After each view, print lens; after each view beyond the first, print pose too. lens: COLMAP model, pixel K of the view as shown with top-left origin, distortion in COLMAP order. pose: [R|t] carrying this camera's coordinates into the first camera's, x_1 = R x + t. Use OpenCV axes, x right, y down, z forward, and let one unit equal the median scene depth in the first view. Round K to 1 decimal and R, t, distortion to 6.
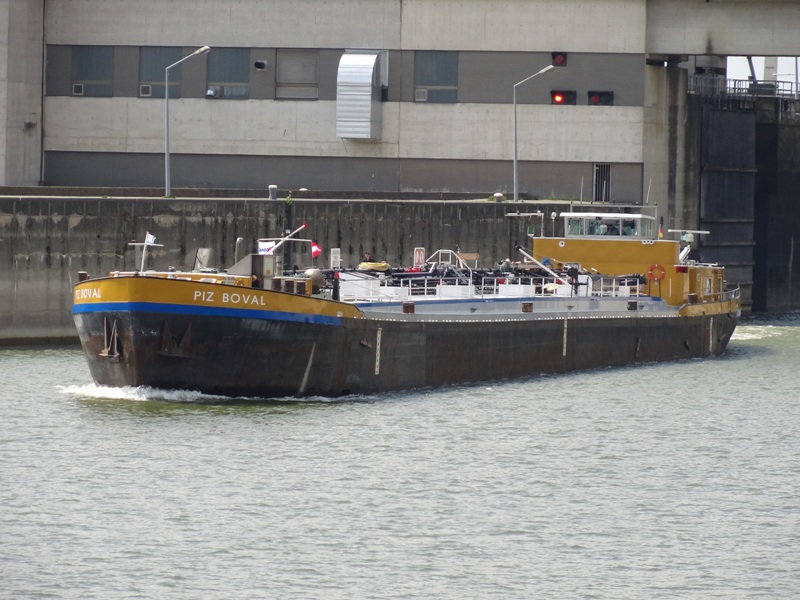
lens RADIAL K [[5665.3, 0, 400.0], [0, 5665.3, 300.0], [0, 0, 1]] dist [0.624485, -35.526671]
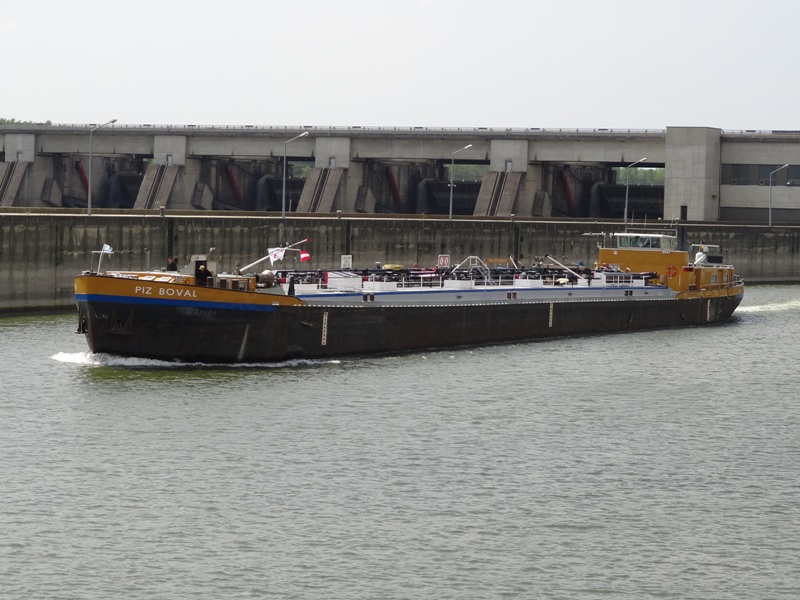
lens RADIAL K [[2110.2, 0, 400.0], [0, 2110.2, 300.0], [0, 0, 1]] dist [-0.067122, 0.103620]
pose [[0.970858, 0.018837, -0.238916, 0.113080], [-0.014645, 0.999706, 0.019308, -0.006945], [0.239209, -0.015247, 0.970848, 0.392785]]
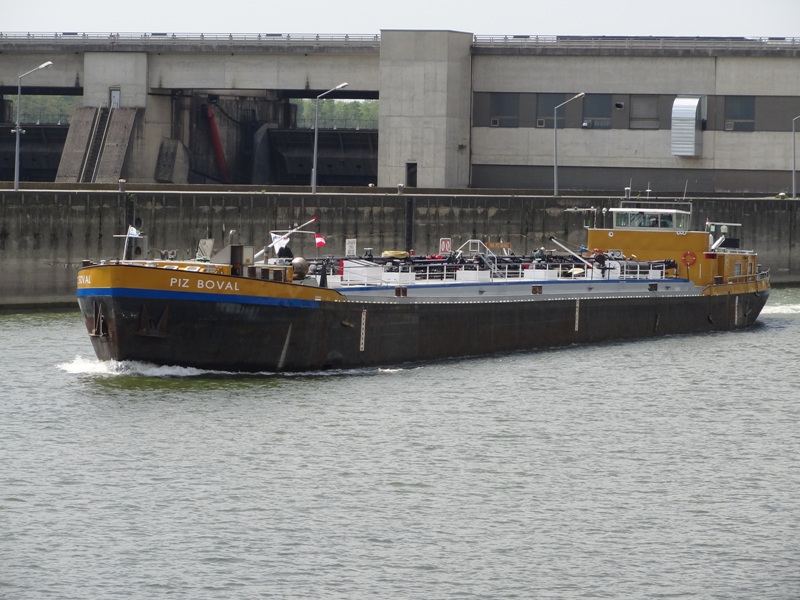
lens RADIAL K [[3713.3, 0, 400.0], [0, 3713.3, 300.0], [0, 0, 1]] dist [0.096553, -2.022166]
pose [[0.995333, 0.004985, -0.096367, 0.060270], [-0.004032, 0.999941, 0.010085, -0.003658], [0.096412, -0.009649, 0.995295, 0.209136]]
